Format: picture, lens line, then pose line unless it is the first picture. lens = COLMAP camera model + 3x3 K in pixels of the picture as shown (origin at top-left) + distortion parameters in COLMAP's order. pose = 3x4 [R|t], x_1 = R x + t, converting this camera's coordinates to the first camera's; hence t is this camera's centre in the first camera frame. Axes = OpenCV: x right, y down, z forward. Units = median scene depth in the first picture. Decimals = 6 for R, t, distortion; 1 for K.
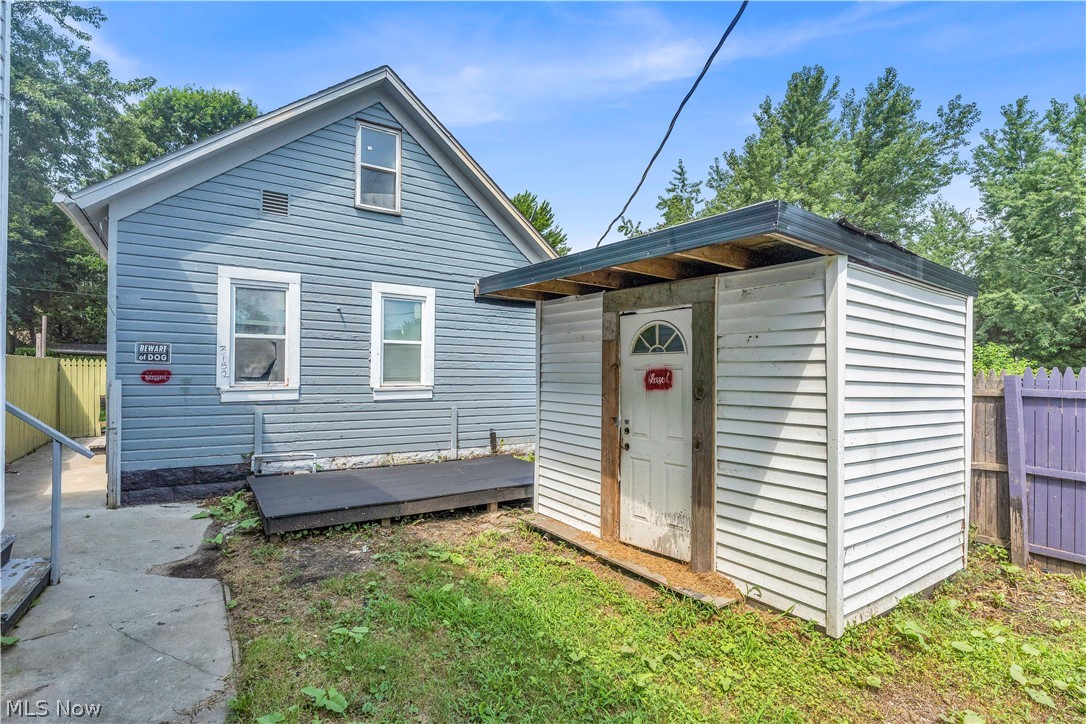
lens RADIAL K [[529.8, 0, 536.3], [0, 529.8, 367.7], [0, 0, 1]] dist [-0.002079, -0.001619]
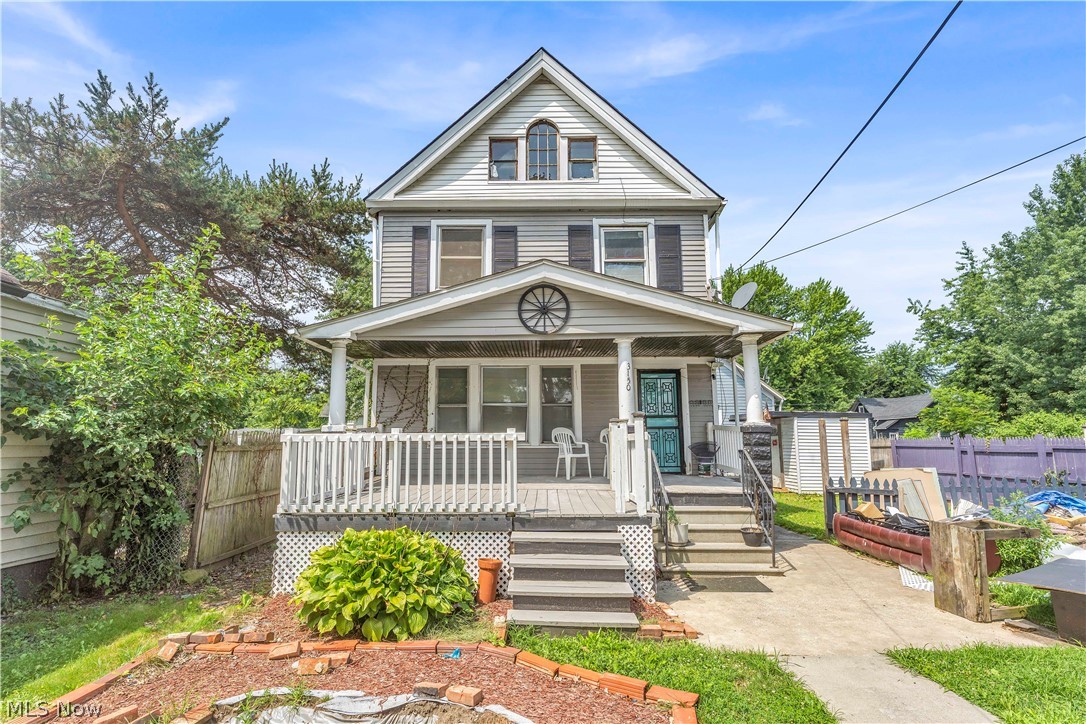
lens RADIAL K [[529.8, 0, 536.3], [0, 529.8, 368.4], [0, 0, 1]] dist [-0.002079, -0.001619]
pose [[0.835901, -0.091867, -0.541138, 0.511996], [0.019671, 0.990275, -0.137729, -0.009651], [0.548528, 0.104483, 0.829579, -1.813378]]
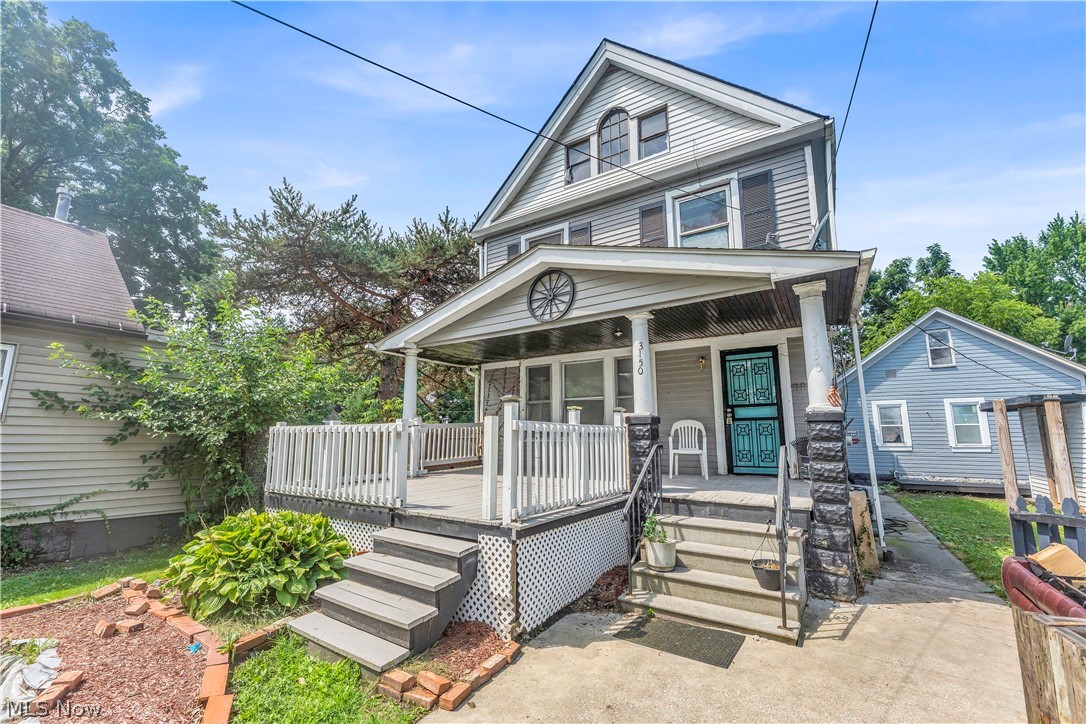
lens RADIAL K [[443.5, 0, 539.4], [0, 443.5, 369.6], [0, 0, 1]] dist [-0.002172, 0.000573]
pose [[0.412413, -0.153434, -0.897983, 0.682389], [0.011690, 0.986525, -0.163194, 0.003628], [0.910922, 0.056806, 0.408649, -1.326306]]
